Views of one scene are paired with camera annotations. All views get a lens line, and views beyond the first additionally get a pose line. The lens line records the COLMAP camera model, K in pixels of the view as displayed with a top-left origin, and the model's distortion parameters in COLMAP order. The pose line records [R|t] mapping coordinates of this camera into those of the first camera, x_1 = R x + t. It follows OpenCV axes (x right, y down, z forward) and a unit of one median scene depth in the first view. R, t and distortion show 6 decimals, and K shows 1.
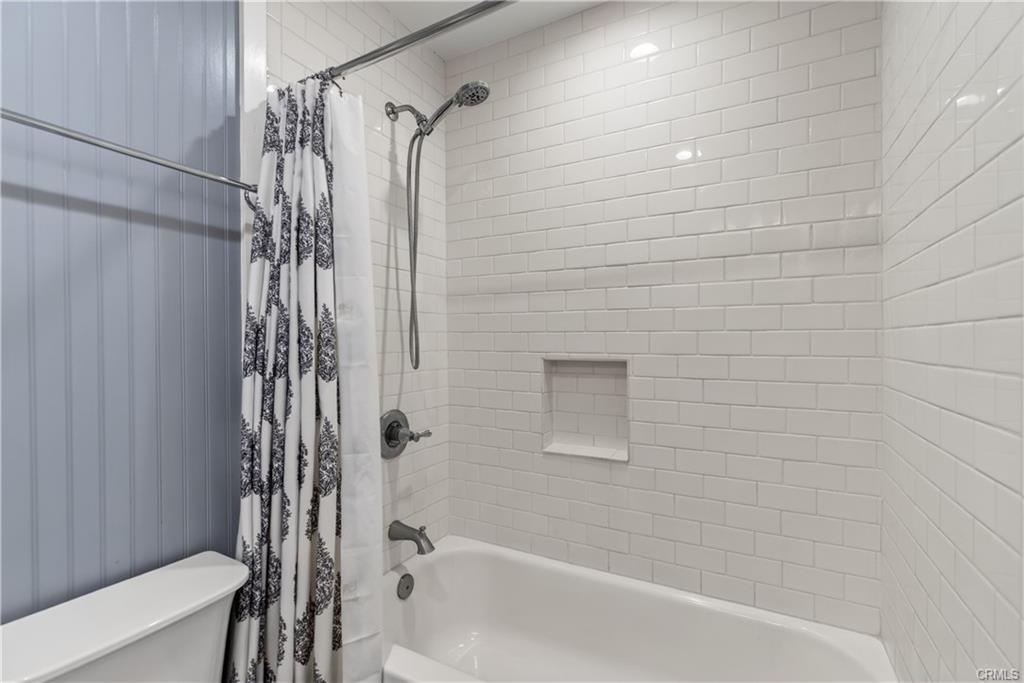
lens RADIAL K [[464.8, 0, 509.3], [0, 464.8, 344.0], [0, 0, 1]] dist [0.004639, 0.000231]
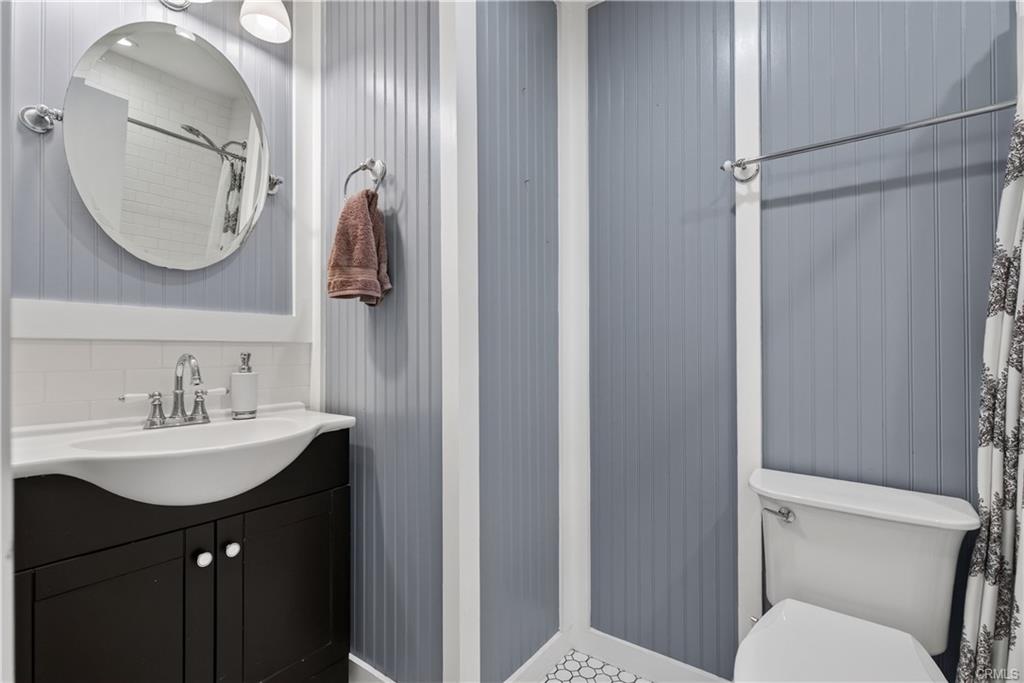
lens RADIAL K [[464.8, 0, 511.1], [0, 464.8, 344.5], [0, 0, 1]] dist [0.004639, 0.000231]
pose [[-0.167011, -0.005890, -0.985937, 0.489869], [0.003863, 0.999971, -0.006628, 0.126849], [0.985947, -0.004916, -0.166983, 0.235919]]
